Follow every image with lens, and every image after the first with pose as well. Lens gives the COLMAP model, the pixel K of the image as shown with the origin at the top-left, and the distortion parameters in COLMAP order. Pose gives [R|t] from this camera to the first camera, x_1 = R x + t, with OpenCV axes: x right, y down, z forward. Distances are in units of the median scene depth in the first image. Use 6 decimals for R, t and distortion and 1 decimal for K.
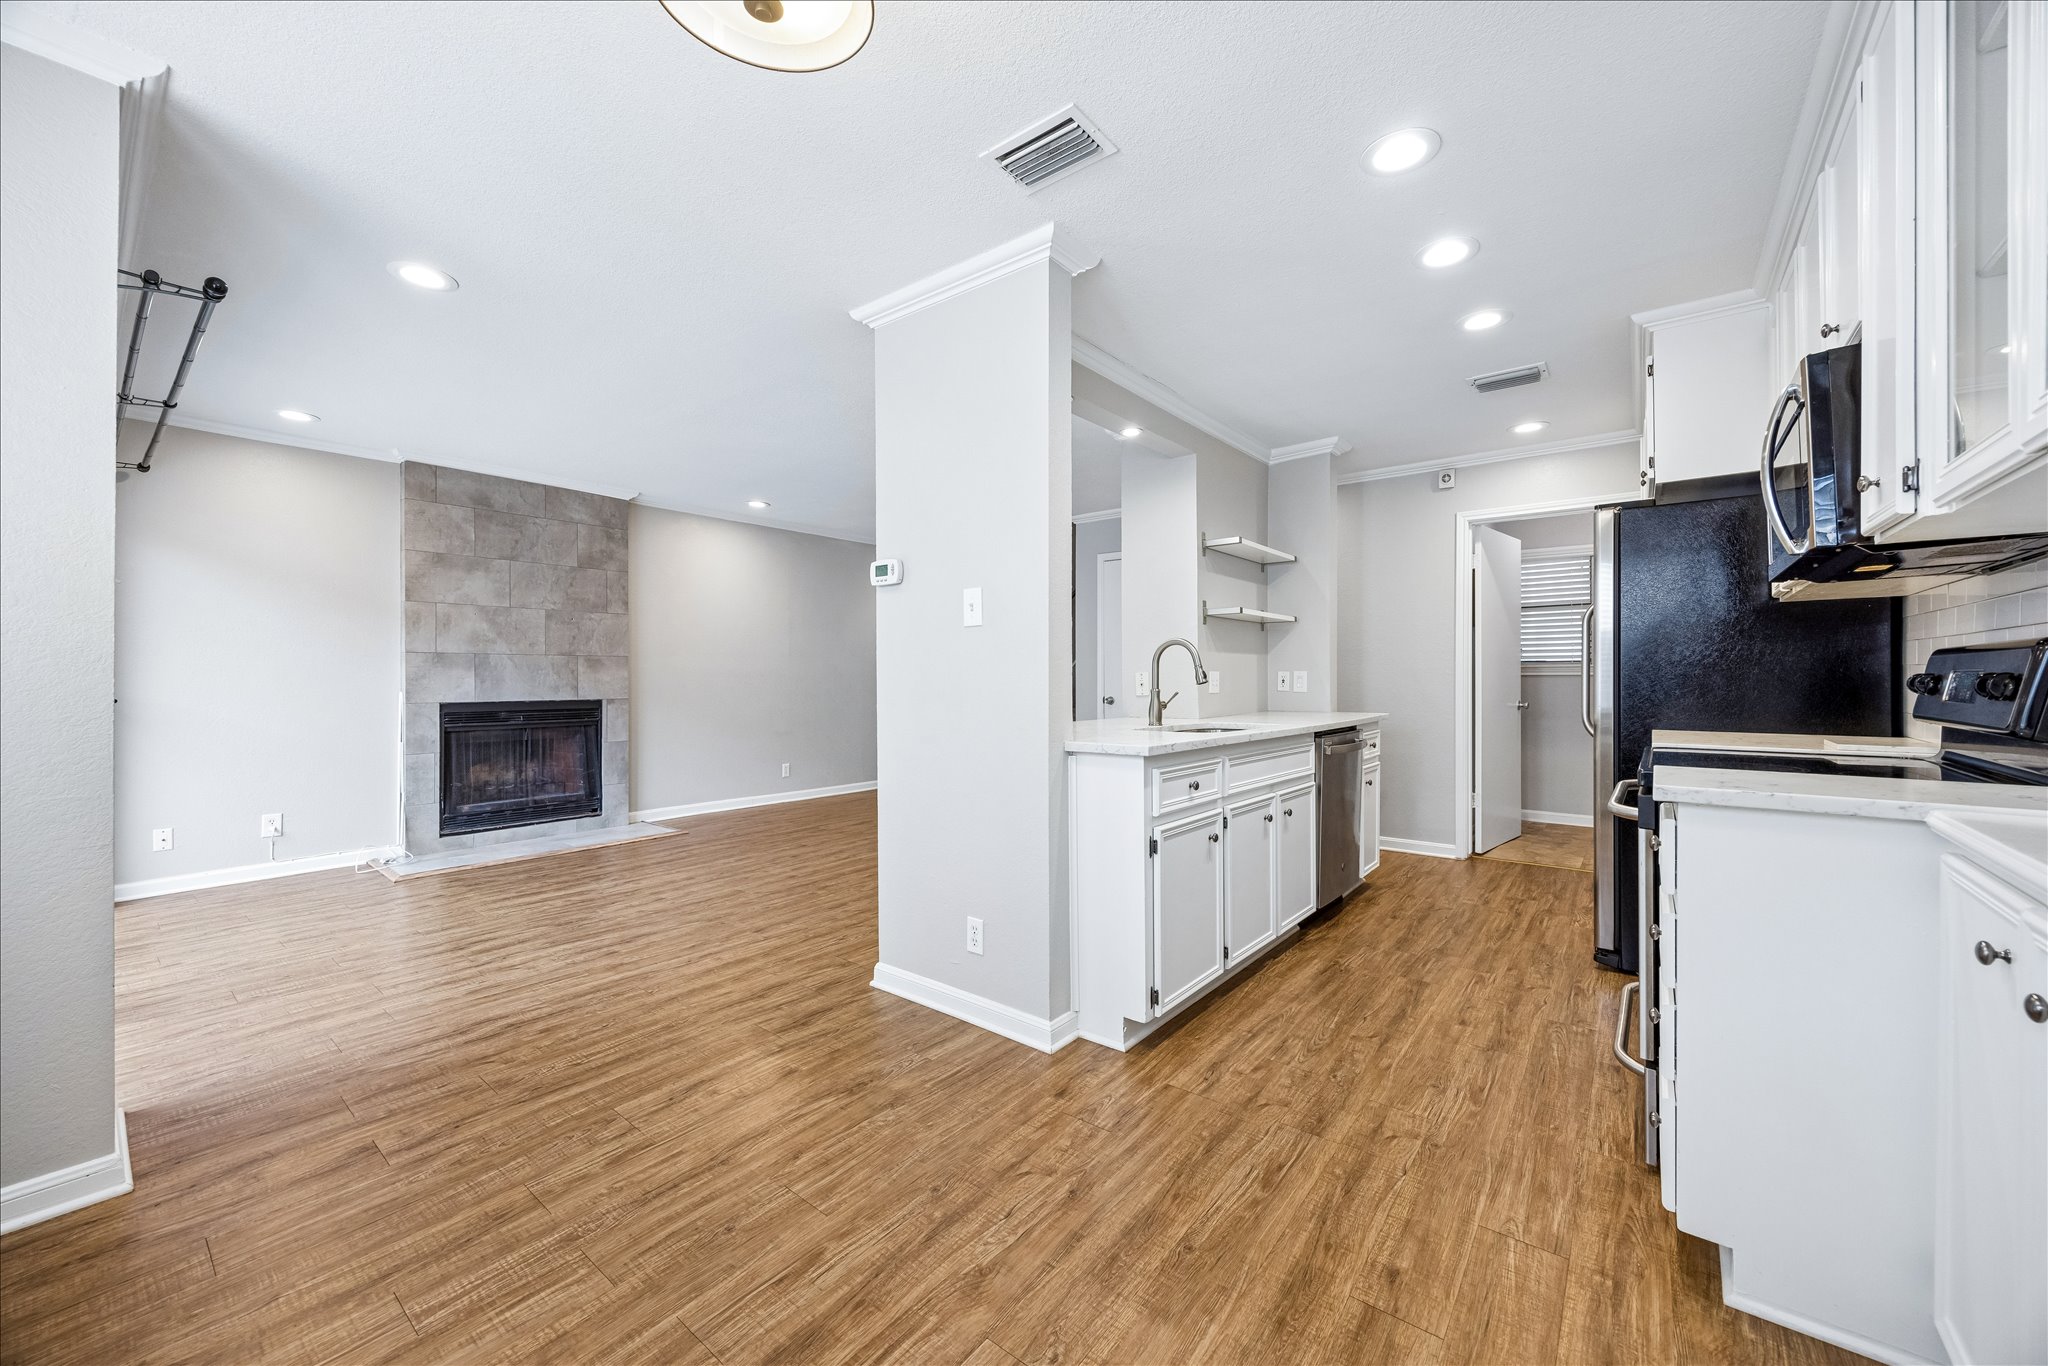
lens RADIAL K [[783.3, 0, 1026.0], [0, 783.3, 680.1], [0, 0, 1]] dist [0.000101, 0.000139]
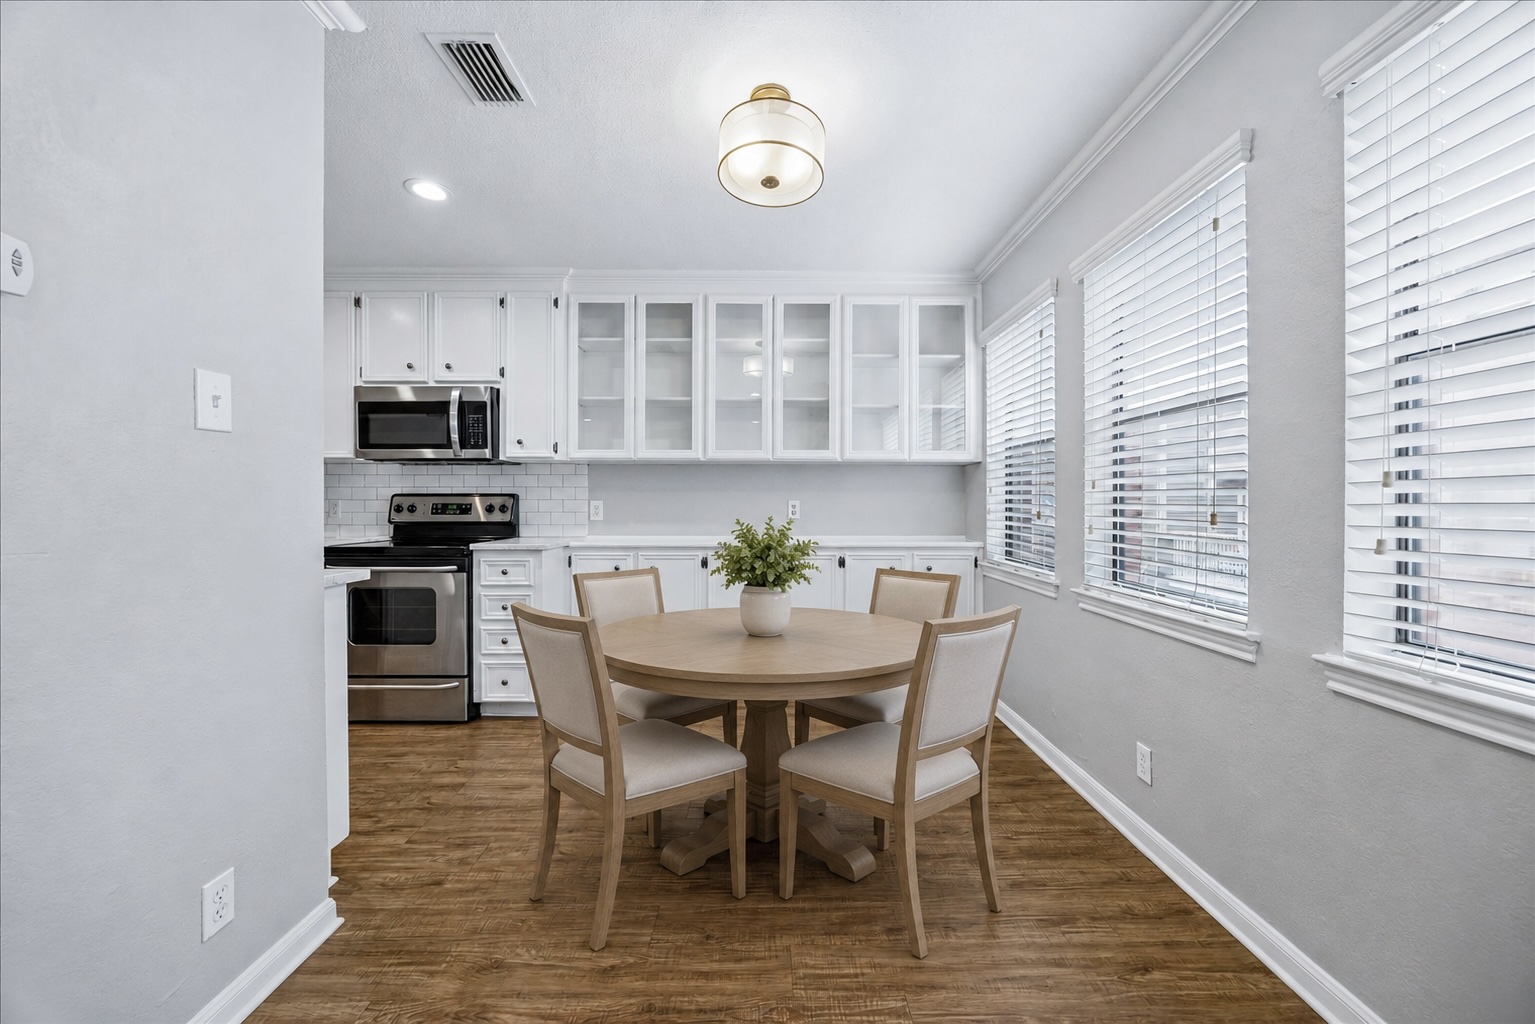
lens RADIAL K [[587.1, 0, 767.8], [0, 587.1, 509.1], [0, 0, 1]] dist [0.000101, 0.000139]
pose [[-0.641002, 0.001557, 0.767538, -0.761596], [0.005822, 0.999979, 0.002834, -0.002756], [-0.767517, 0.006285, -0.640997, 0.991161]]
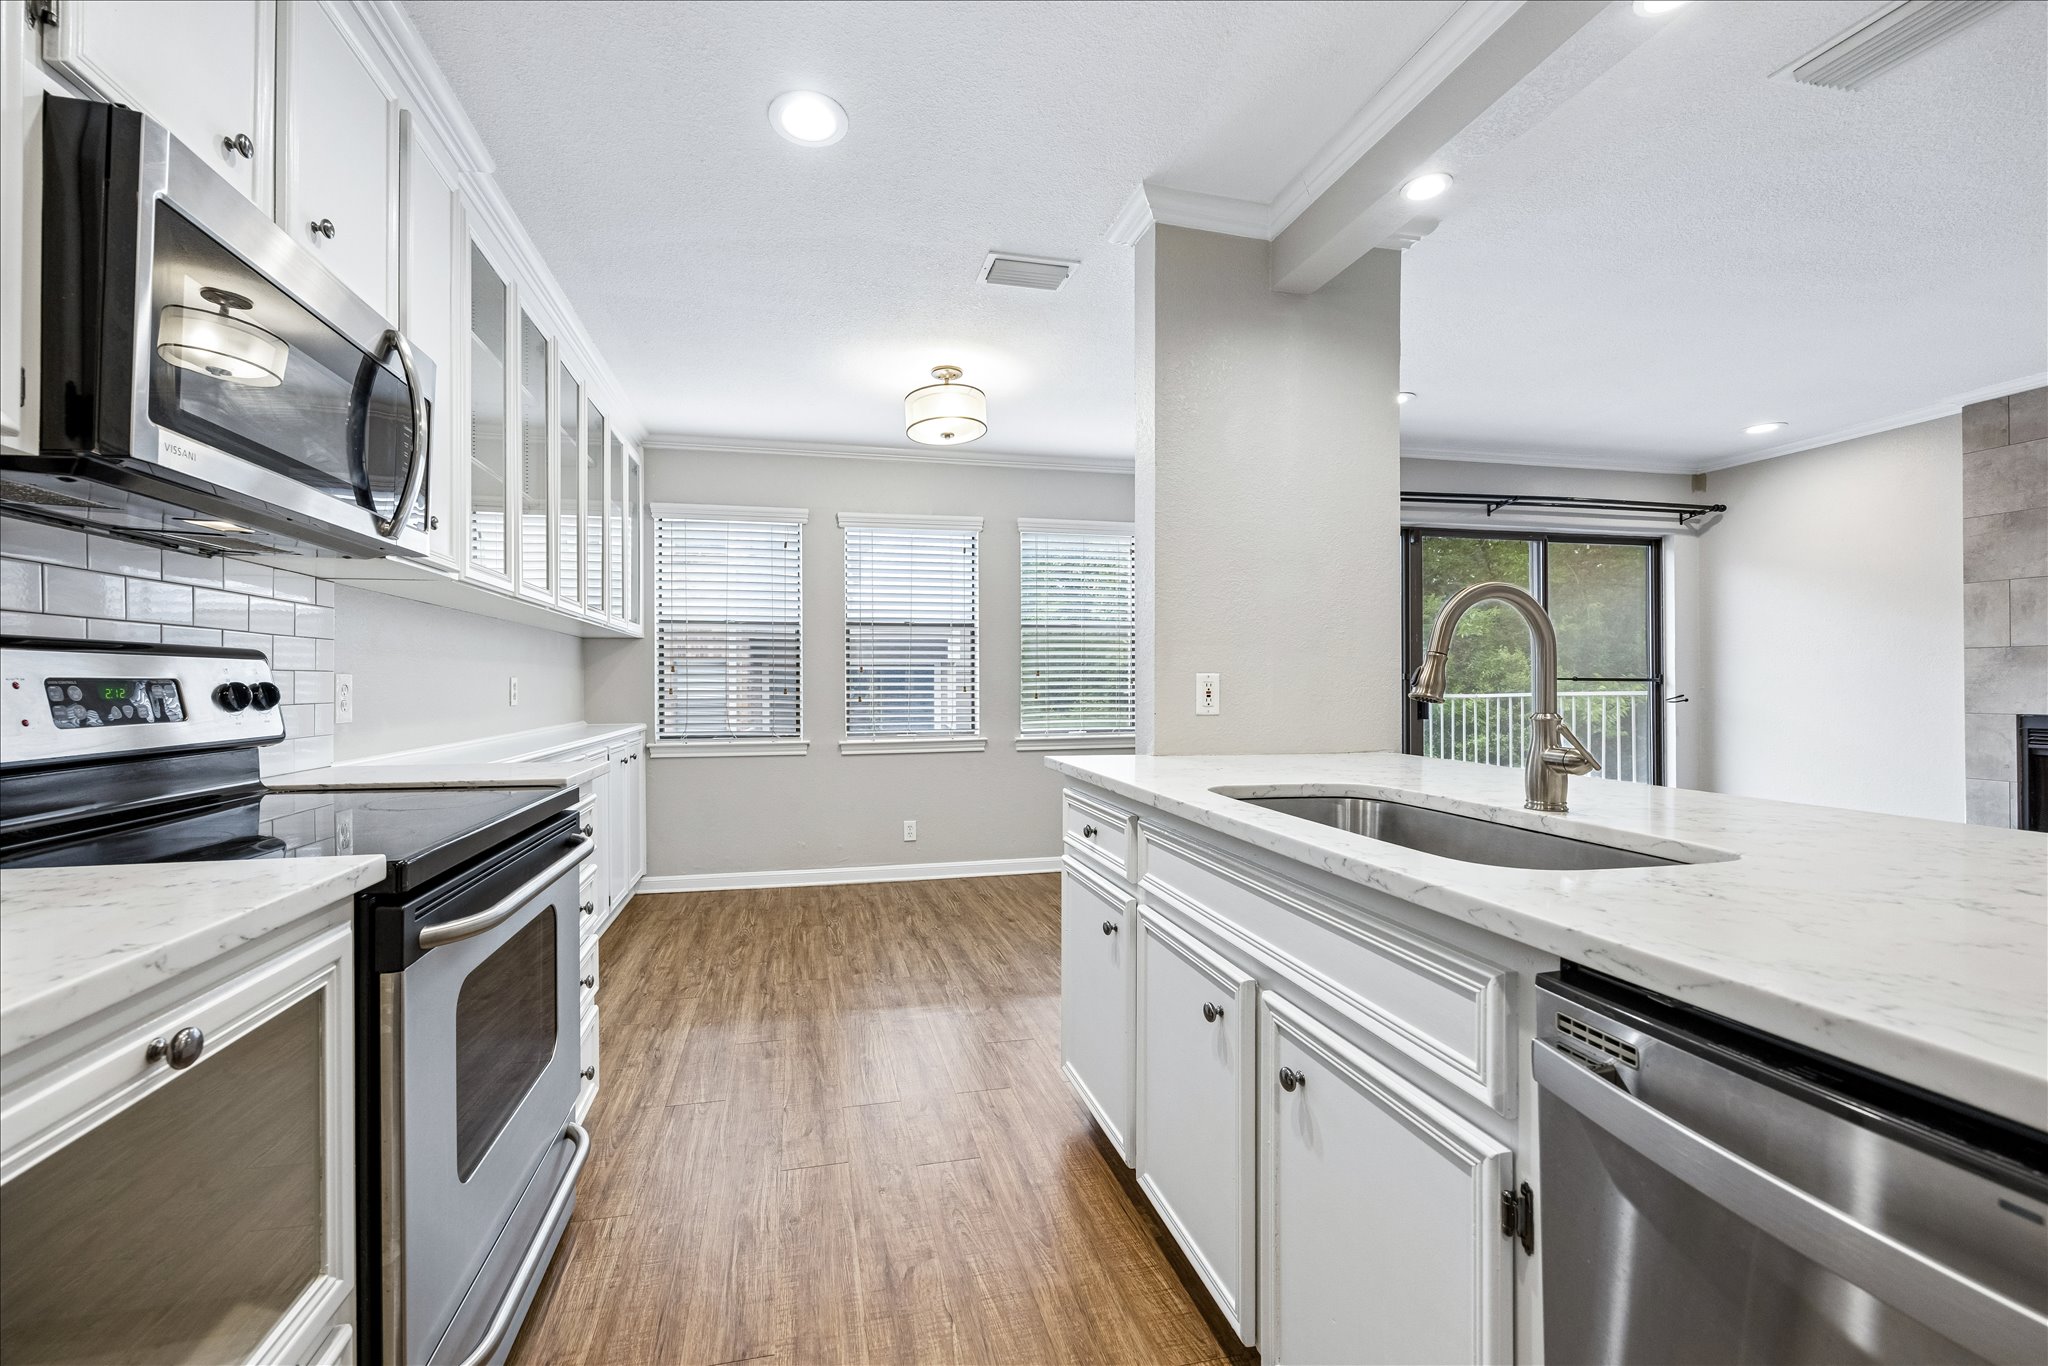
lens RADIAL K [[886.5, 0, 1022.4], [0, 886.5, 680.7], [0, 0, 1]] dist [-0.000791, -0.000071]
pose [[-0.617426, 0.000360, -0.786629, 0.931478], [0.002209, 0.999997, -0.001276, -0.007111], [0.786626, -0.002526, -0.617425, 1.496027]]
